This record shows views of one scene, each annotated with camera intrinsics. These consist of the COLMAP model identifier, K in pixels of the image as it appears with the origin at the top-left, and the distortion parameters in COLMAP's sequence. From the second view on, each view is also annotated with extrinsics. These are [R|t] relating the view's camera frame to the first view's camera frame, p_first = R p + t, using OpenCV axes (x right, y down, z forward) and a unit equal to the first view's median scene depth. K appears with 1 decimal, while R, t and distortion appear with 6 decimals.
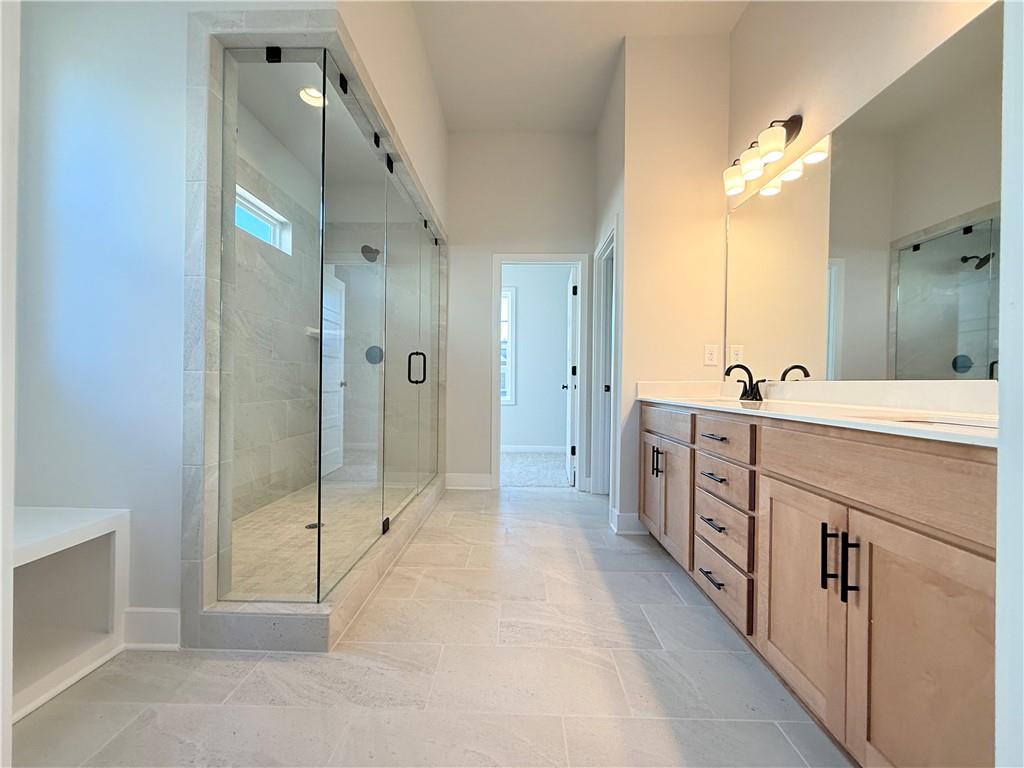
lens RADIAL K [[409.2, 0, 510.1], [0, 409.2, 383.0], [0, 0, 1]] dist [0.000508, 0.000277]
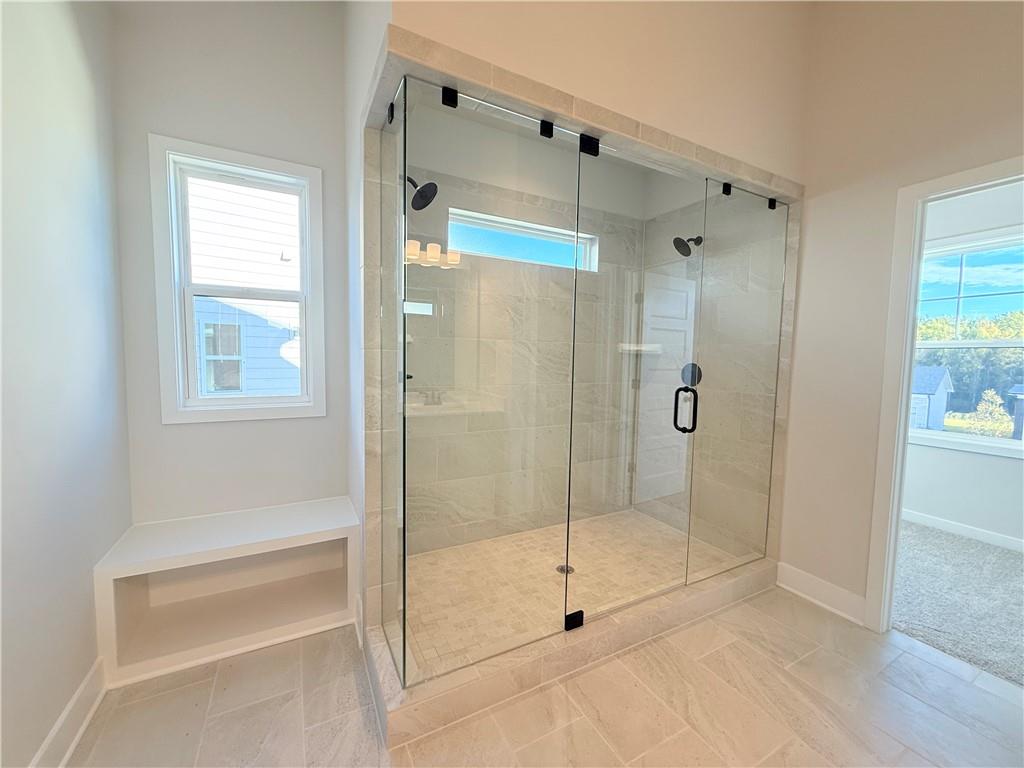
lens RADIAL K [[409.2, 0, 510.1], [0, 409.2, 383.0], [0, 0, 1]] dist [0.000508, 0.000277]
pose [[0.490481, 0.057165, -0.869575, 0.231124], [-0.012310, 0.998201, 0.058677, -0.120393], [0.871365, -0.018075, 0.490303, 0.398620]]
